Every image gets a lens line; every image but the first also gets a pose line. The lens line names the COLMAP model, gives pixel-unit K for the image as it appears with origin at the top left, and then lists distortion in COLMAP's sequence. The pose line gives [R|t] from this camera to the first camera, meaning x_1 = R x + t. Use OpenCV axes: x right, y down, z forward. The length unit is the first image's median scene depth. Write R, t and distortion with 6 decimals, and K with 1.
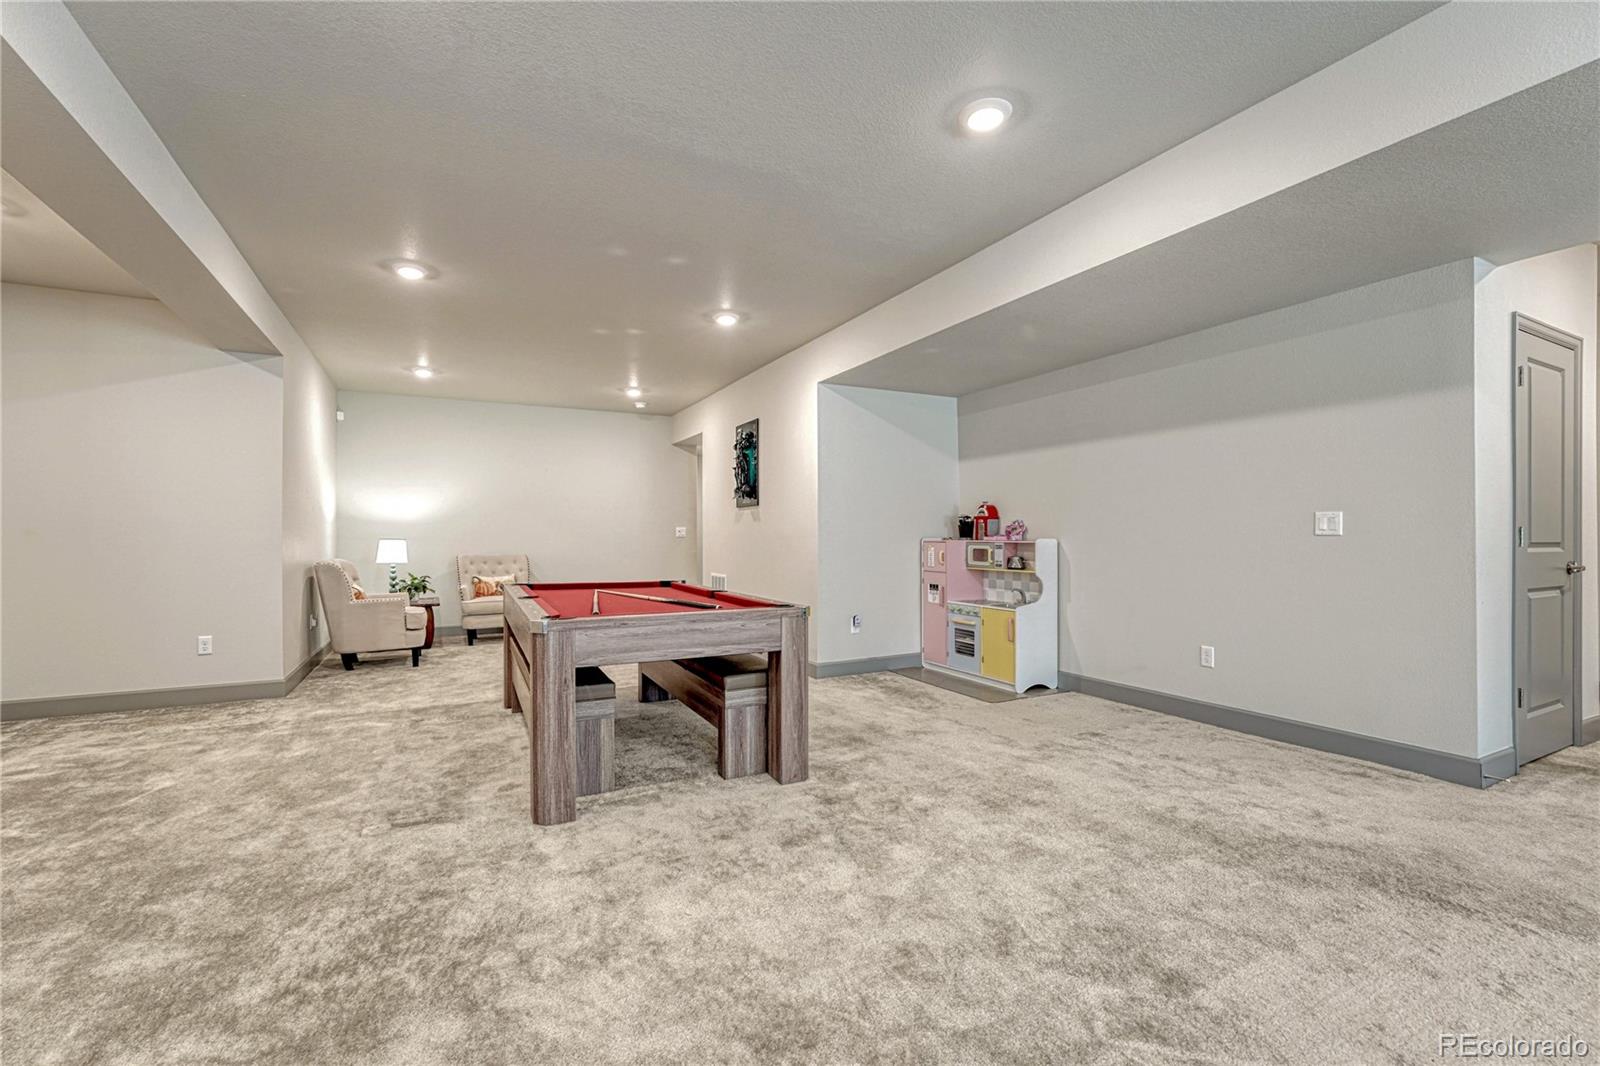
lens RADIAL K [[686.2, 0, 786.9], [0, 686.2, 535.1], [0, 0, 1]] dist [-0.001805, -0.000695]
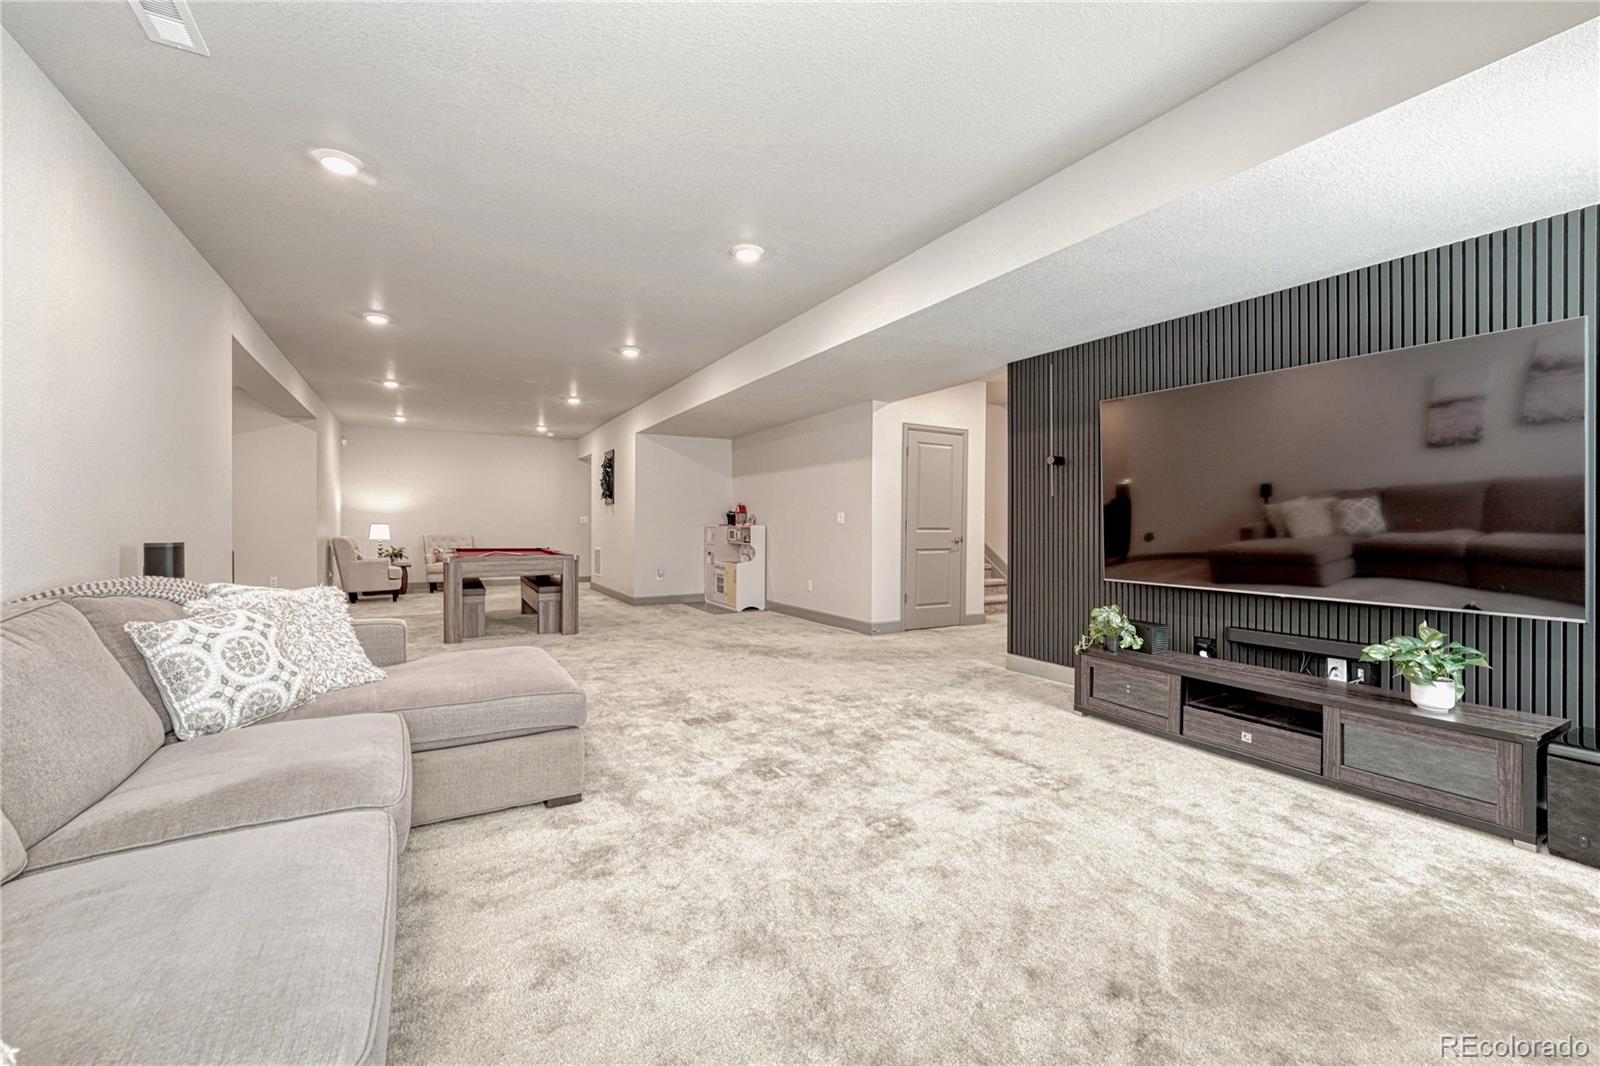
lens RADIAL K [[686.2, 0, 809.2], [0, 686.2, 529.0], [0, 0, 1]] dist [-0.001805, -0.000695]
pose [[0.999068, 0.005207, 0.042857, 0.387969], [-0.005606, 0.999942, 0.009204, -0.001623], [-0.042807, -0.009436, 0.999039, -0.697580]]
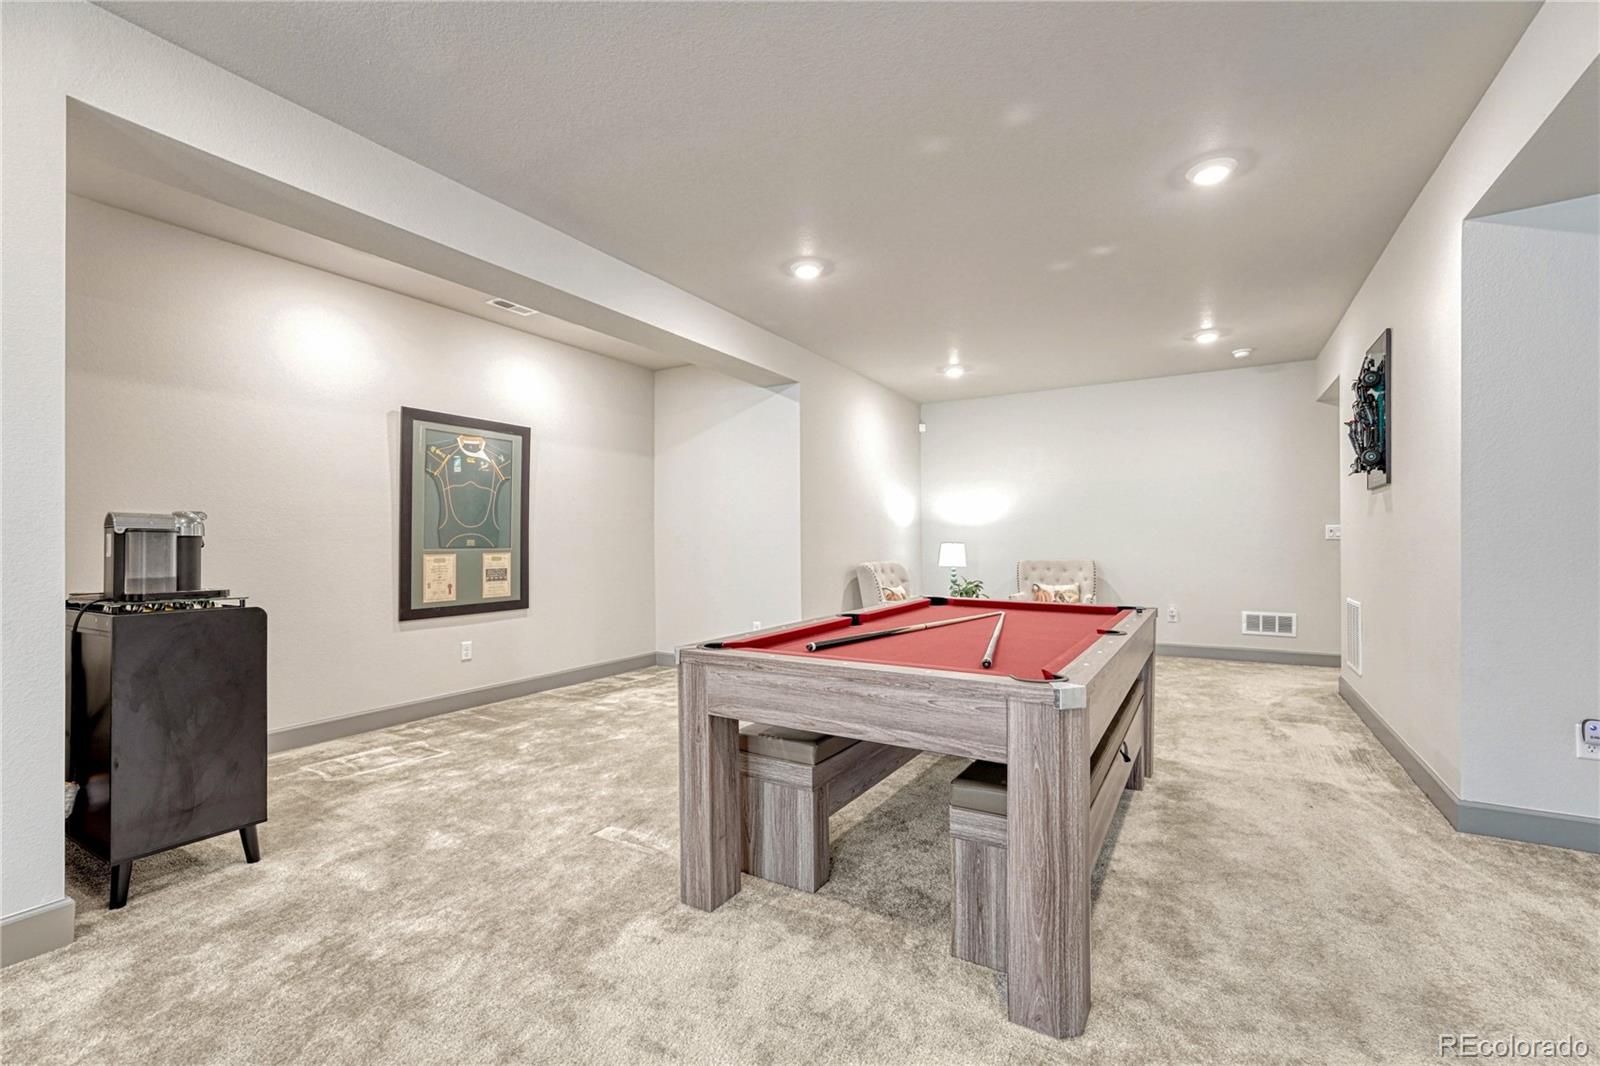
lens RADIAL K [[686.2, 0, 802.9], [0, 686.2, 543.9], [0, 0, 1]] dist [-0.001805, -0.000695]
pose [[0.534904, 0.002969, -0.844907, 0.194697], [0.006177, 0.999953, 0.007424, -0.001545], [0.844890, -0.009190, 0.534861, 0.332698]]
